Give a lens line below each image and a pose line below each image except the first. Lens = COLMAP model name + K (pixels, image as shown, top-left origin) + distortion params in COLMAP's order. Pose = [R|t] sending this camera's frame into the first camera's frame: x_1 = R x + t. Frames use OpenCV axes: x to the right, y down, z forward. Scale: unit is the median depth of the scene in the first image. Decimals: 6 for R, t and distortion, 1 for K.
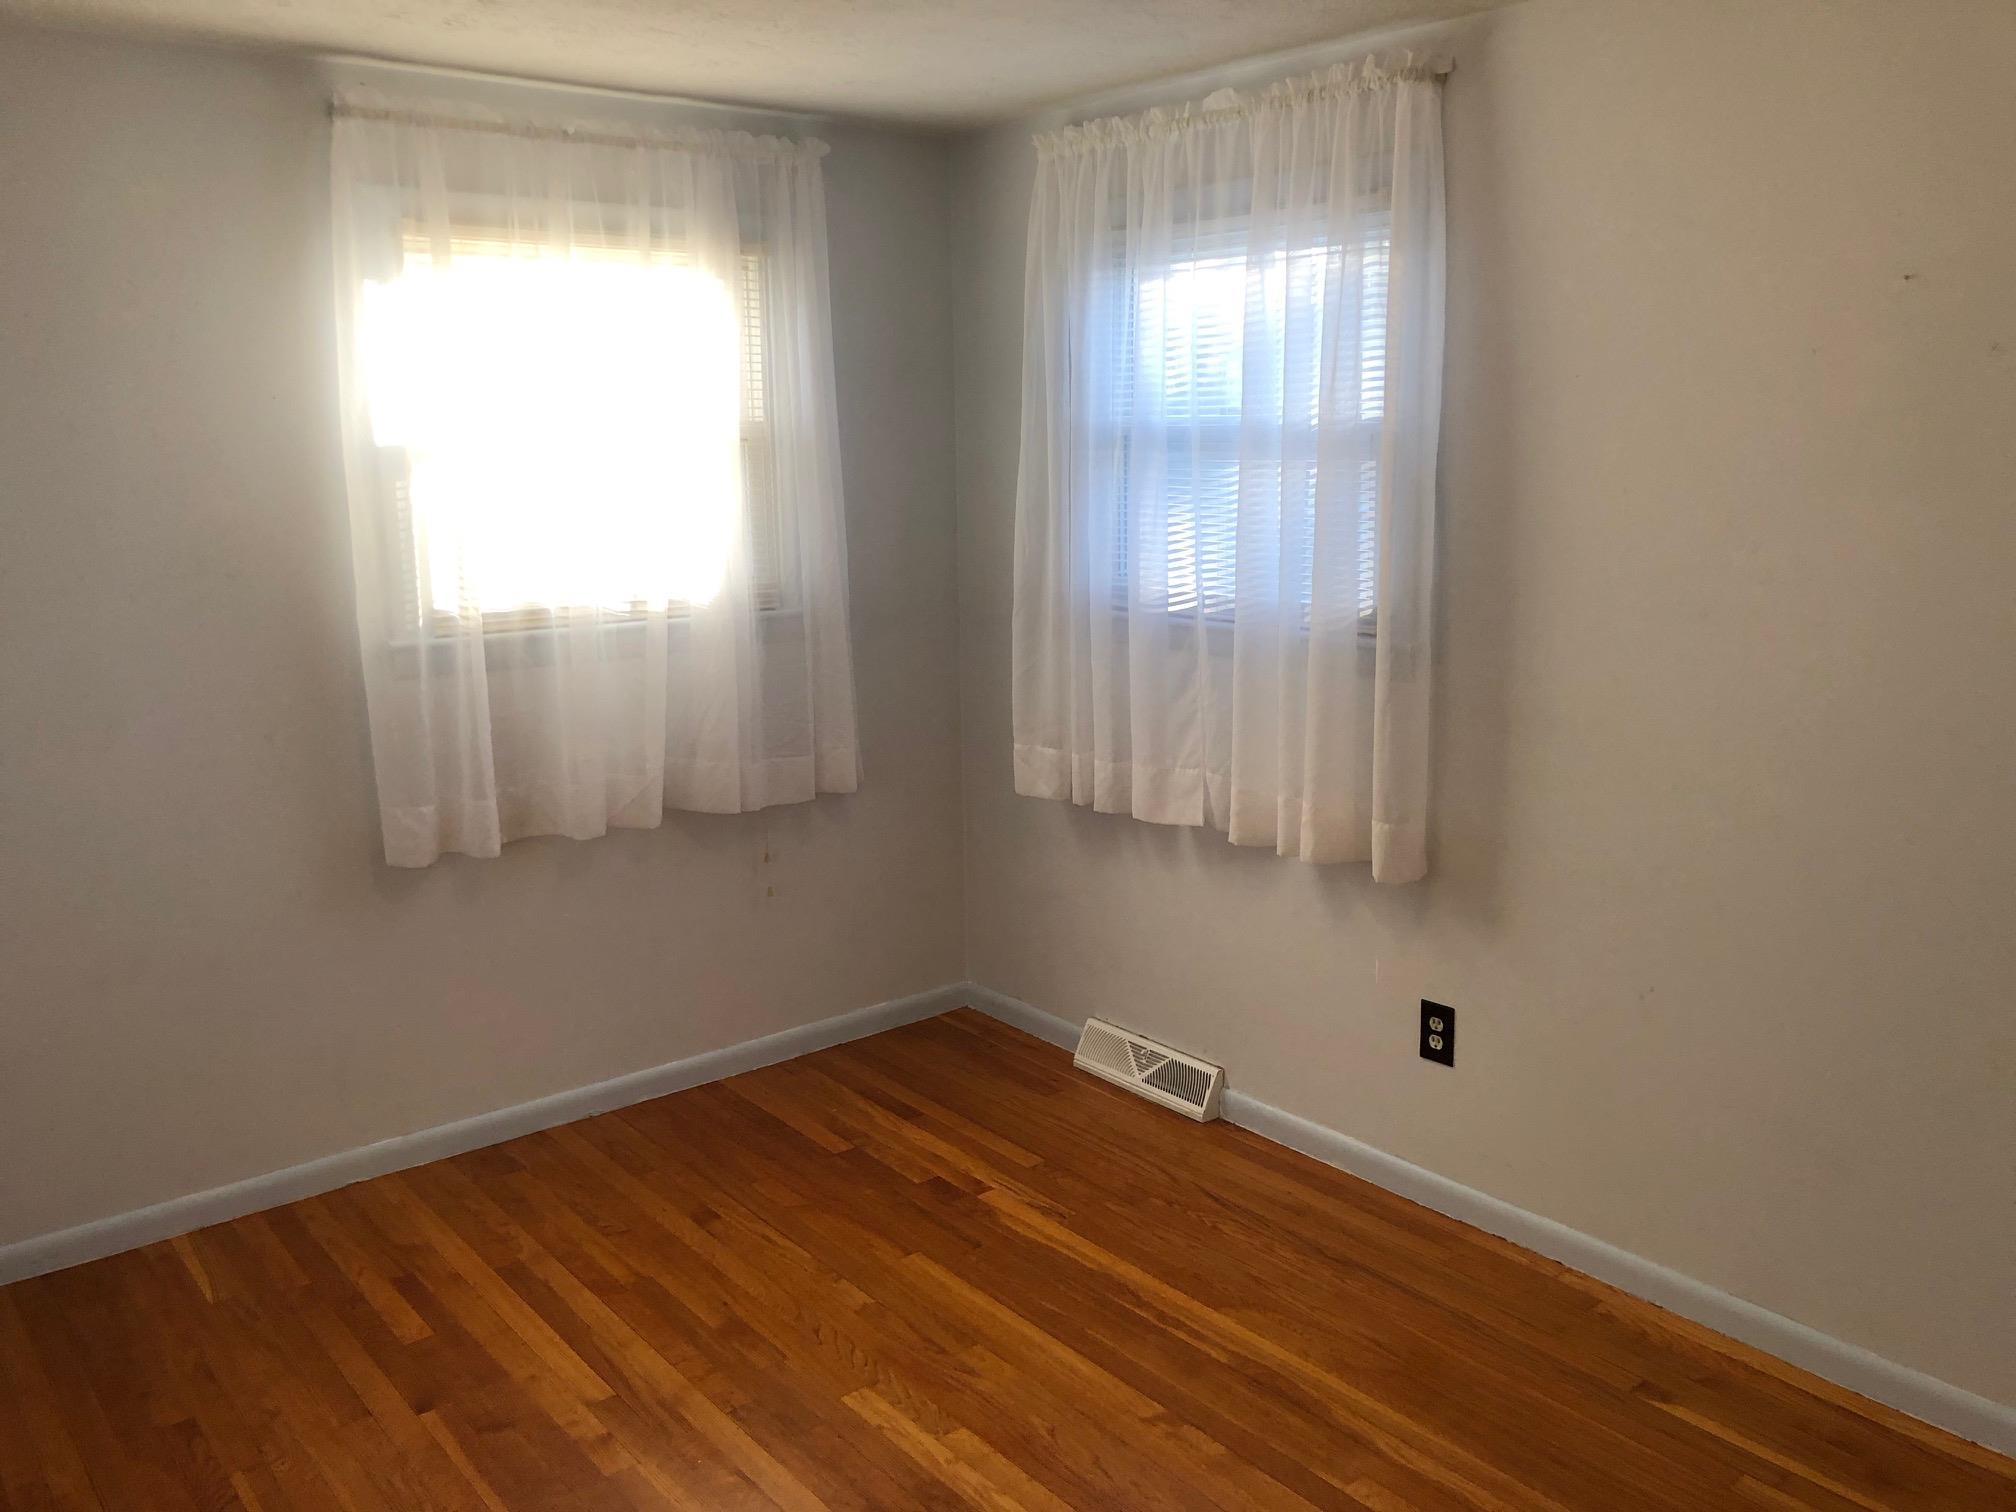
lens RADIAL K [[1622.9, 0, 1002.1], [0, 1622.9, 720.7], [0, 0, 1]] dist [0.002538, -0.005113]
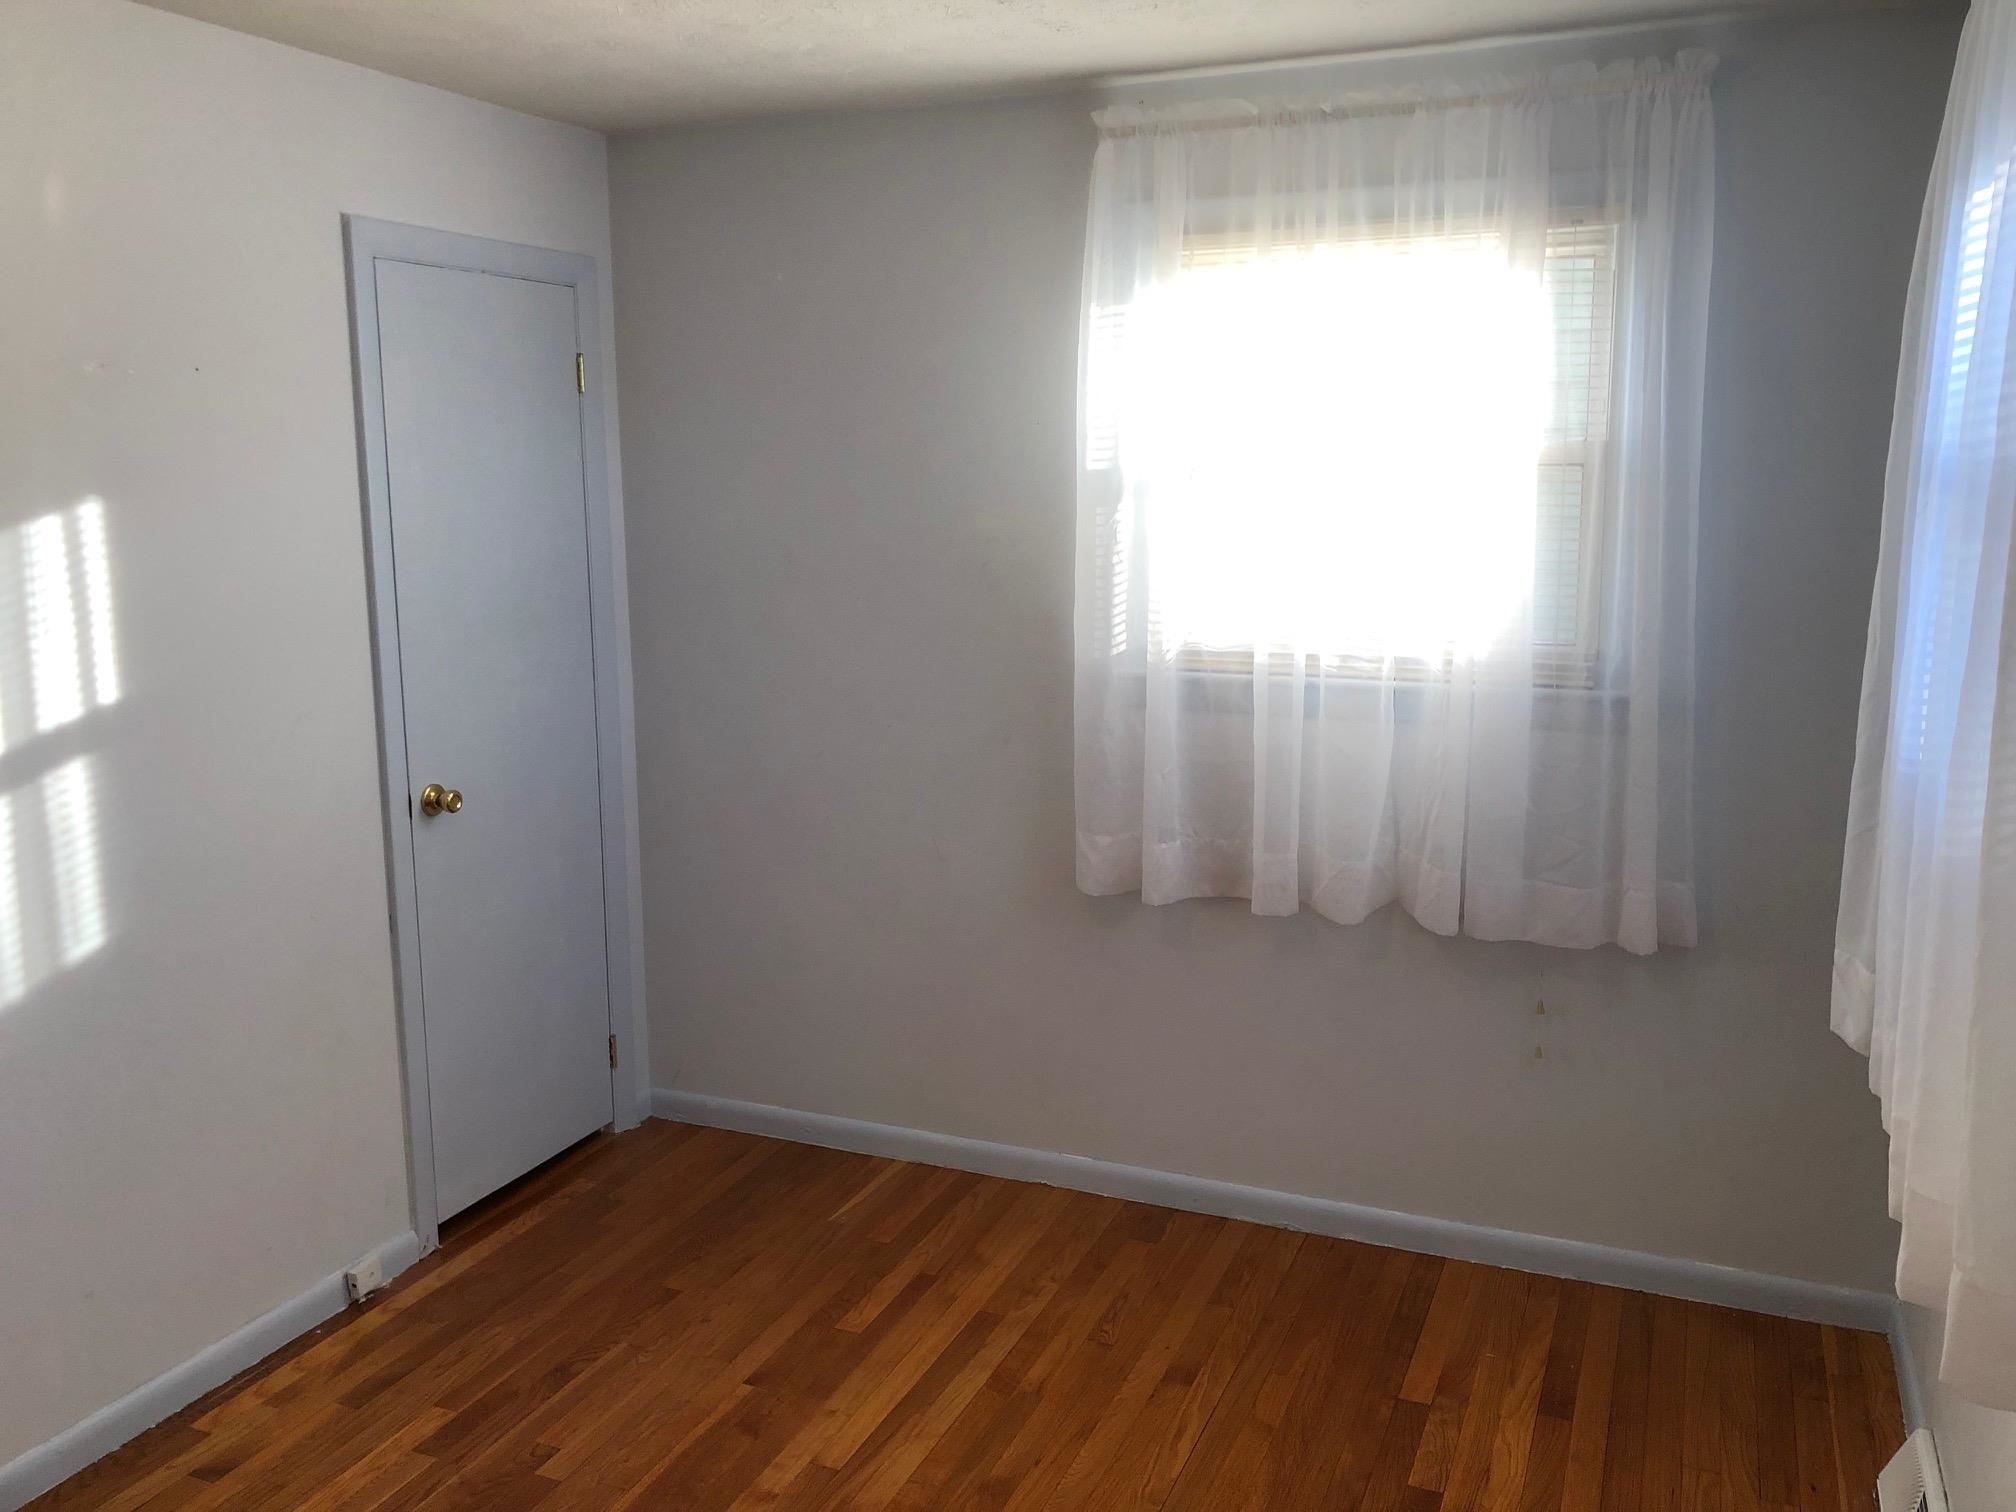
lens RADIAL K [[1669.8, 0, 1002.8], [0, 1669.8, 706.7], [0, 0, 1]] dist [0.009289, 0.003975]
pose [[0.474269, 0.143081, -0.868675, 0.457635], [-0.152494, 0.985141, 0.079008, -0.090436], [0.867073, 0.094997, 0.489041, 0.429823]]
